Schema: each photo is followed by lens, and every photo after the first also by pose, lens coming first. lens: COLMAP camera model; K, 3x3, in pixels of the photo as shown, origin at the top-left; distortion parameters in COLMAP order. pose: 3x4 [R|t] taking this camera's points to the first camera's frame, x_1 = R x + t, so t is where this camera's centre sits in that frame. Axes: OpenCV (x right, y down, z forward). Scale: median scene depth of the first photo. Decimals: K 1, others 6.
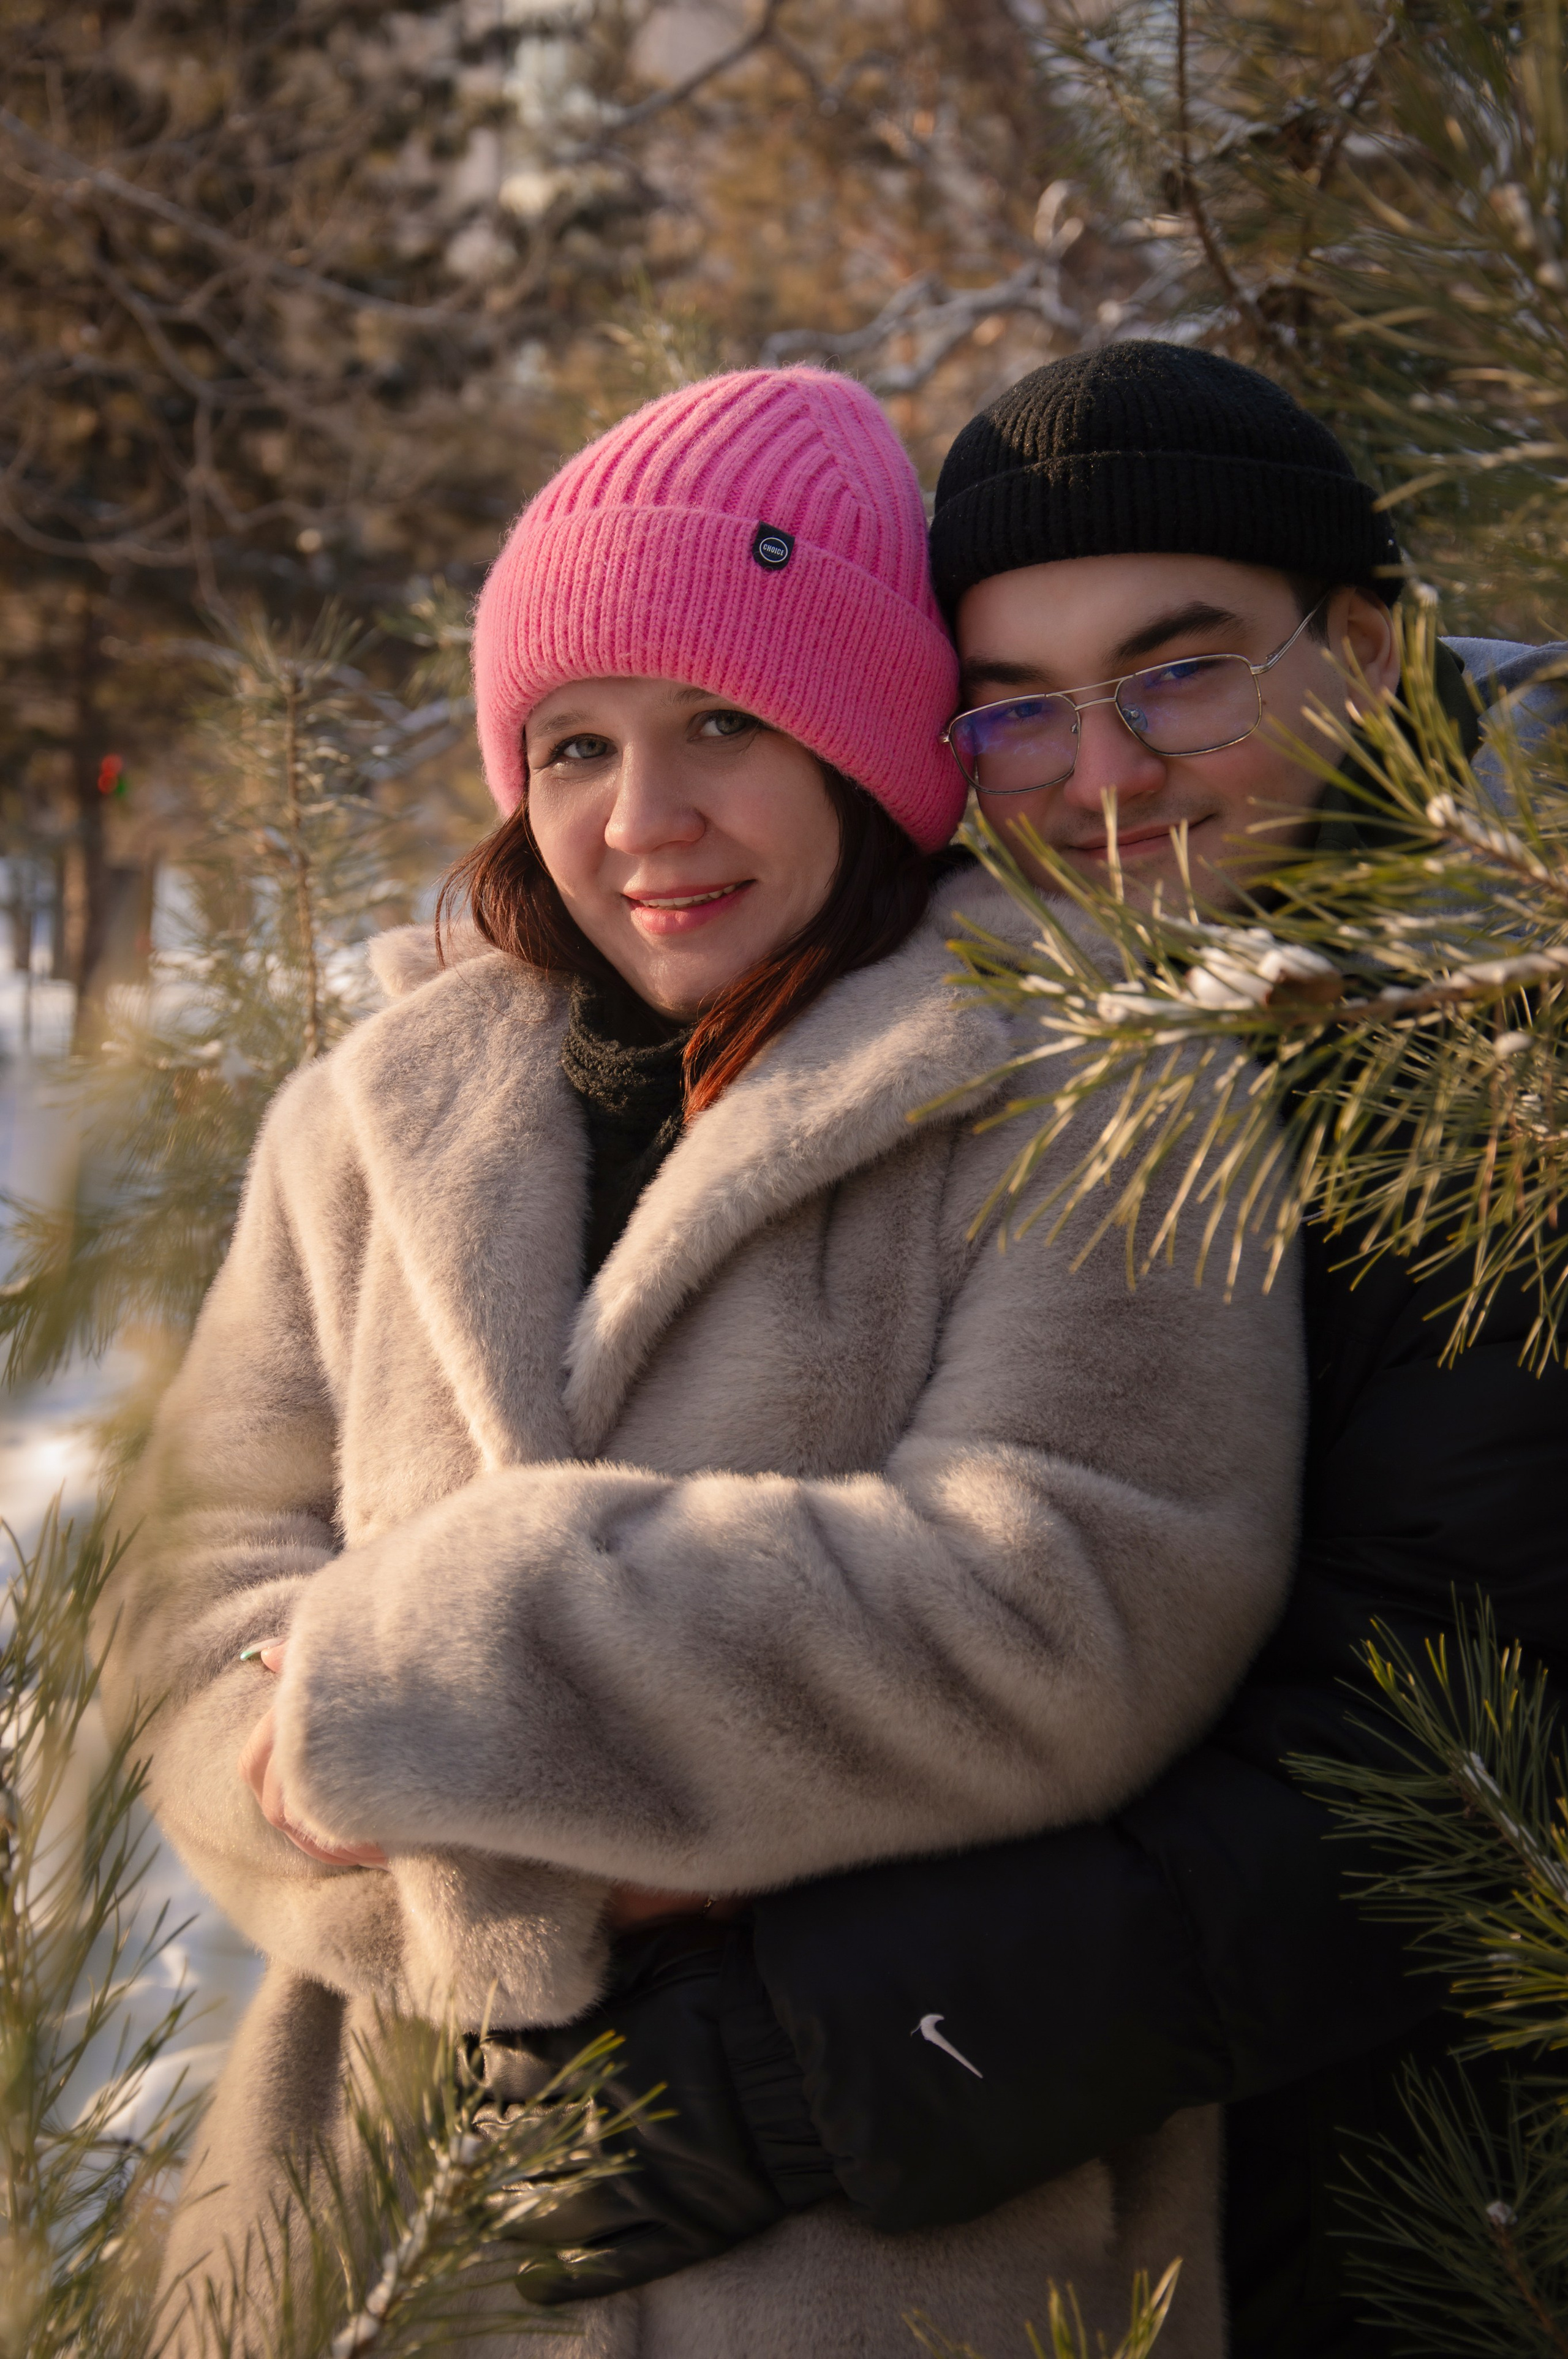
lens RADIAL K [[5332.2, 0, 782.3], [0, 5332.2, 1181.8], [0, 0, 1]] dist [-0.241307, 0.000000]
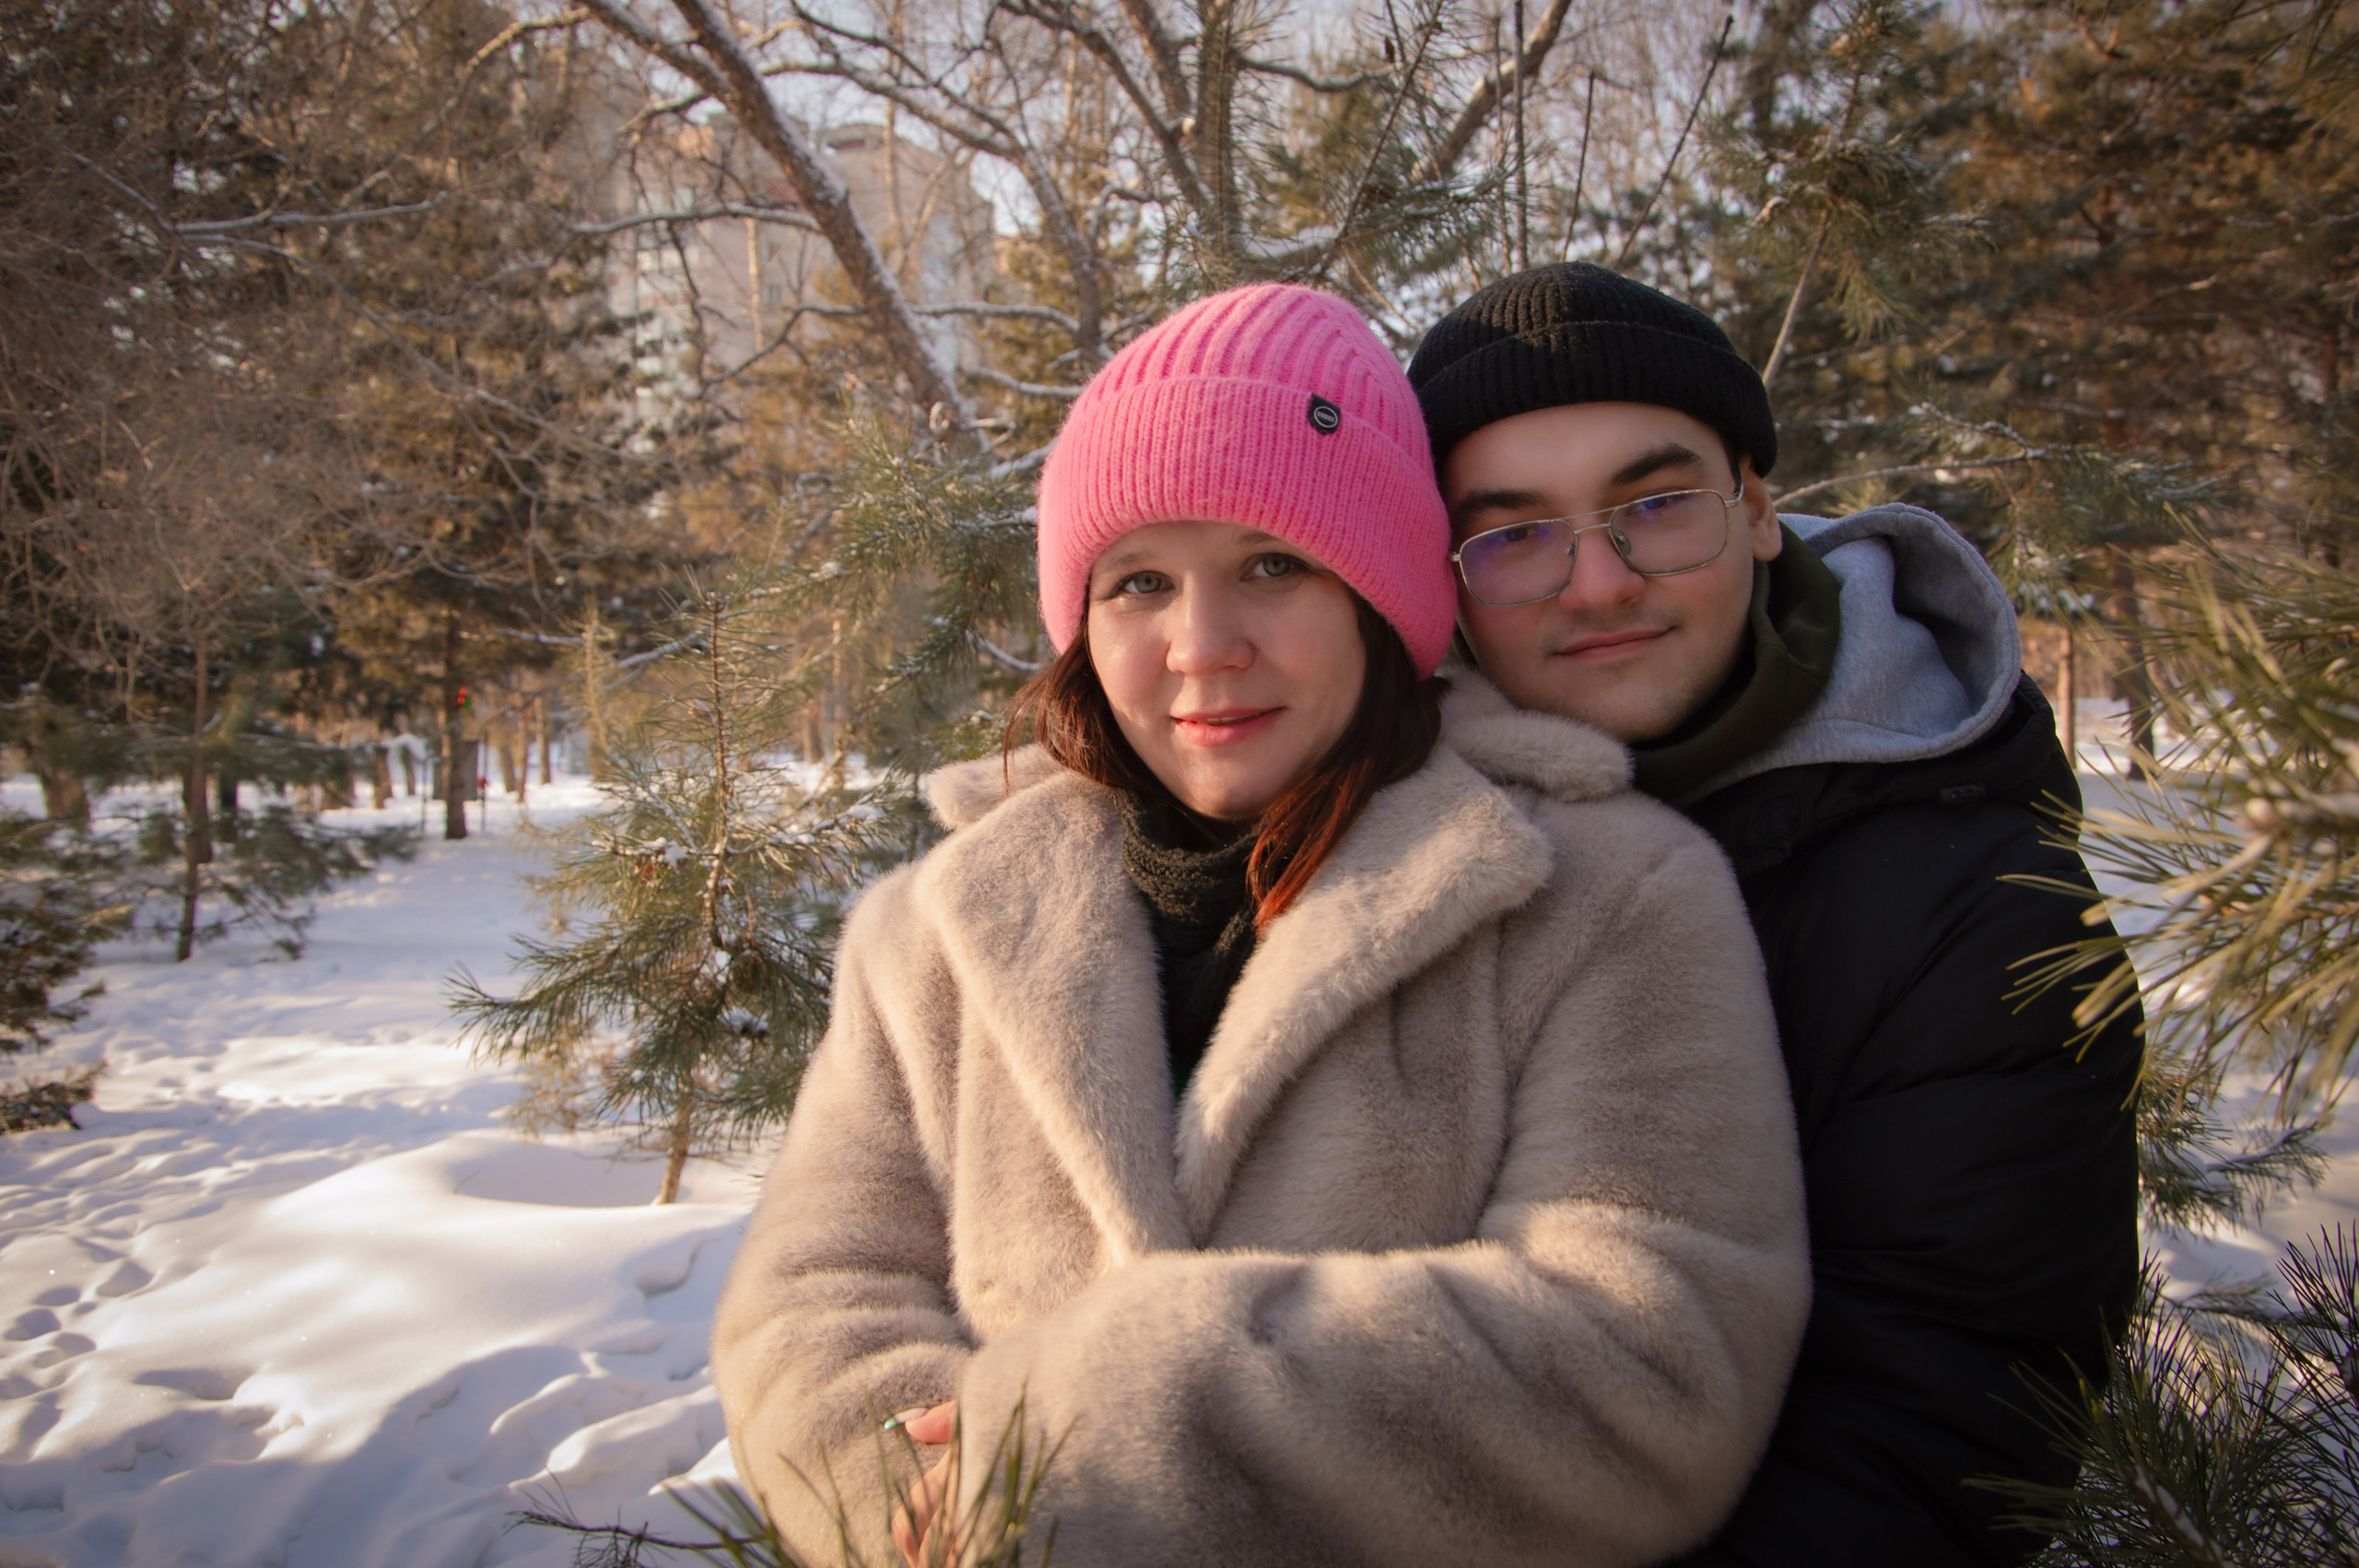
lens RADIAL K [[2330.6, 0, 1182.3], [0, 2330.6, 784.3], [0, 0, 1]] dist [-0.064746, 0.000000]
pose [[0.985119, -0.051833, 0.163873, -0.116044], [0.055986, 0.998214, -0.020824, -0.032579], [-0.162501, 0.029689, 0.986262, 0.520431]]
